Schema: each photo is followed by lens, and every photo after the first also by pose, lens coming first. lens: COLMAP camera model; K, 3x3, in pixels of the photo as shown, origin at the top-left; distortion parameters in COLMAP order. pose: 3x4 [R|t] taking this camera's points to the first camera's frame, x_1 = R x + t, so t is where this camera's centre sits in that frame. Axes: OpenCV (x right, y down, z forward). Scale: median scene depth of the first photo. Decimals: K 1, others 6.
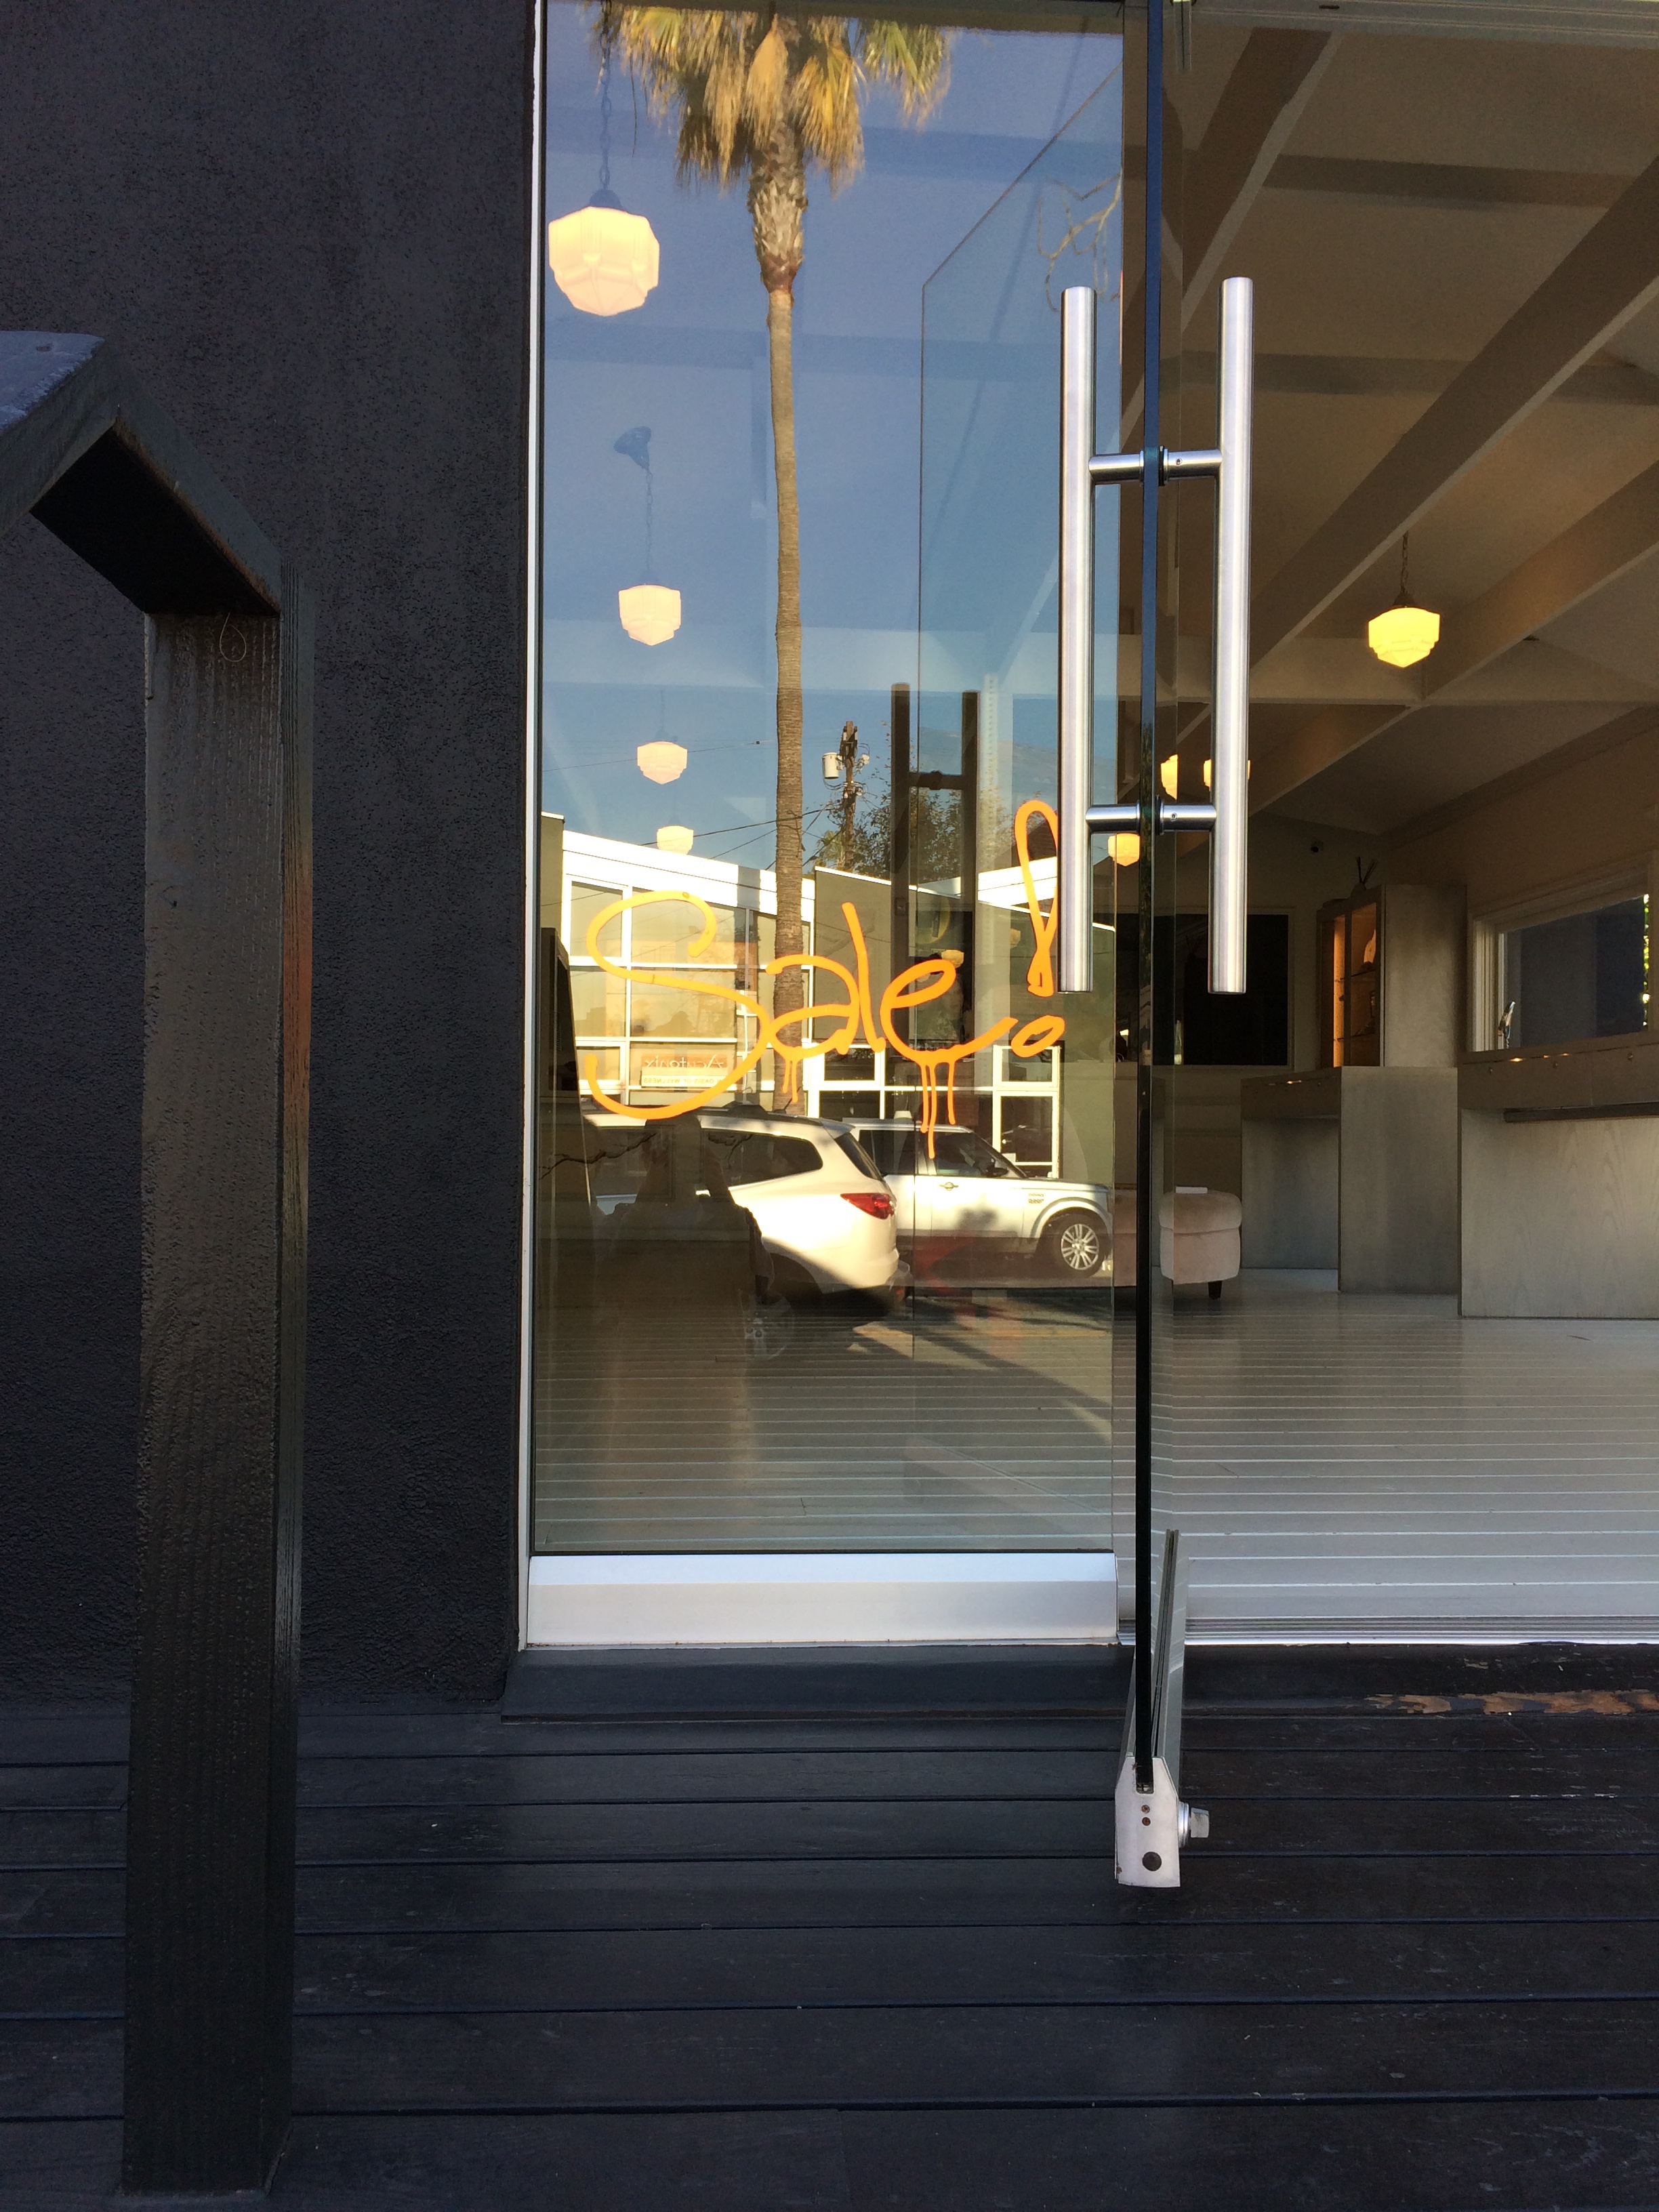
lens RADIAL K [[1865.5, 0, 829.5], [0, 1865.5, 1106.0], [0, 0, 1]] dist [0.120531, -0.161726]
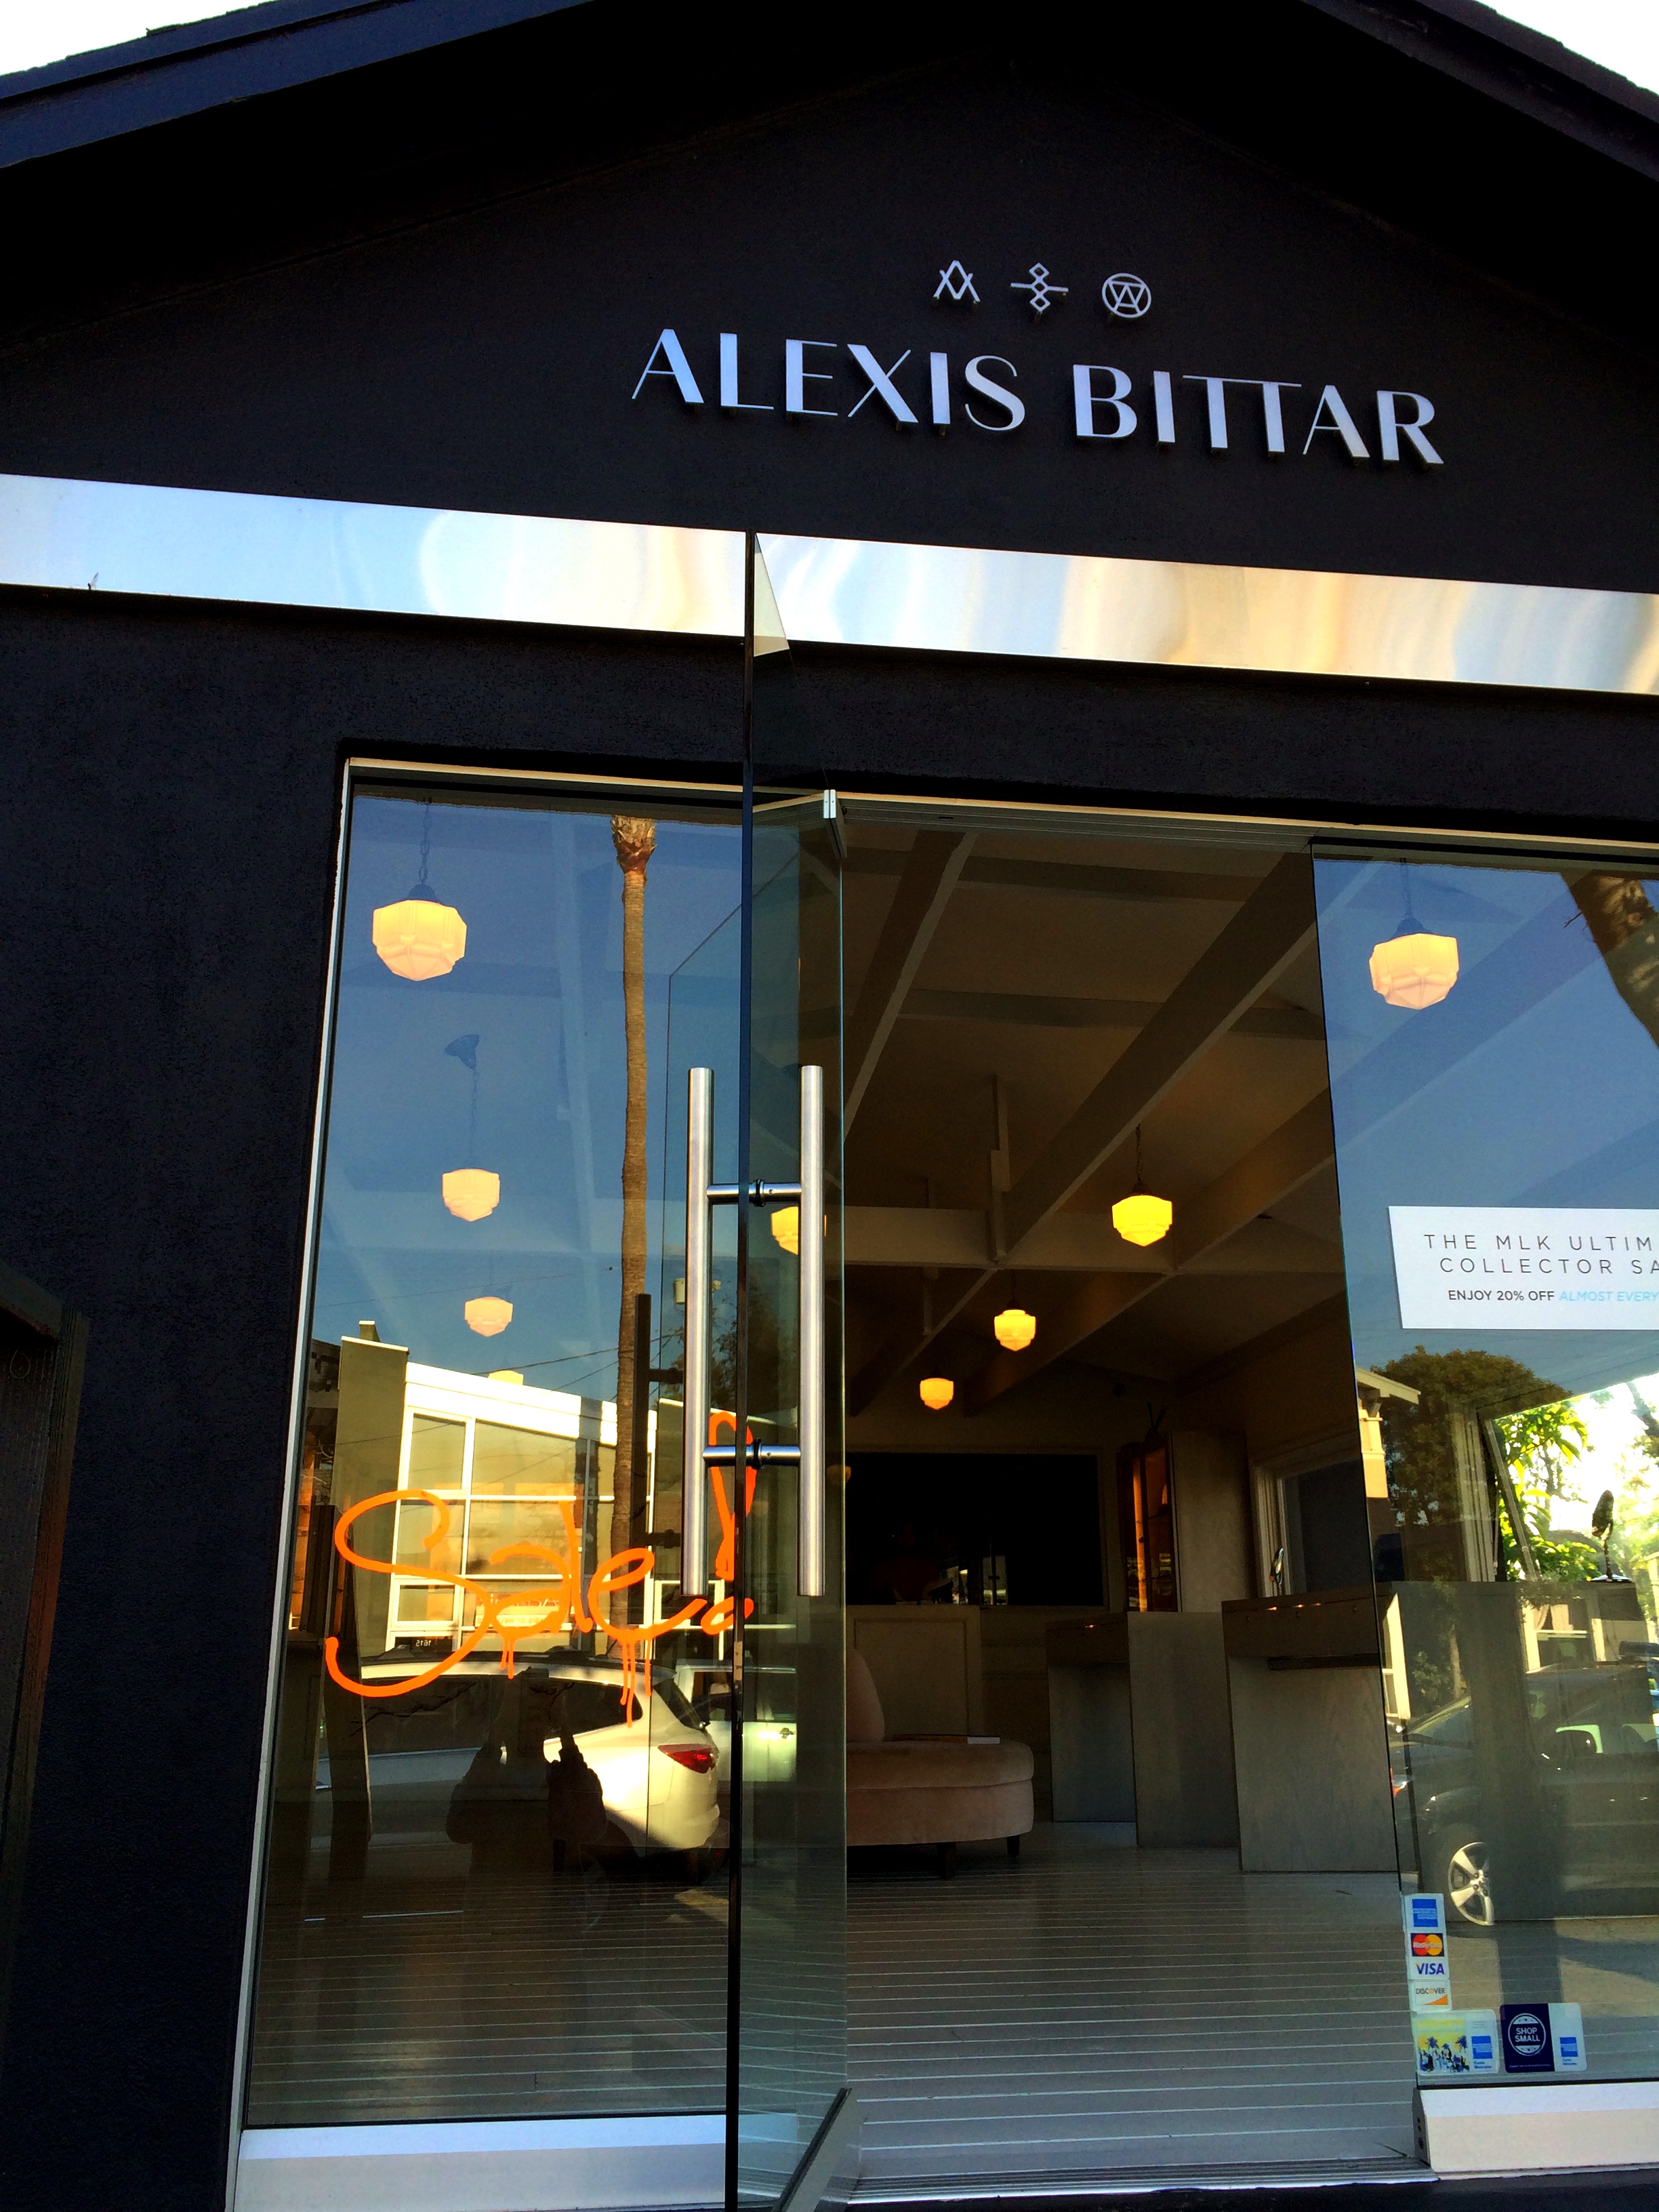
lens RADIAL K [[1921.5, 0, 829.5], [0, 1921.5, 1106.0], [0, 0, 1]] dist [0.125144, -0.155052]
pose [[0.998262, 0.007919, 0.058391, 0.046707], [0.007700, 0.964902, -0.262497, -0.011640], [-0.058420, 0.262491, 0.963164, -0.113086]]
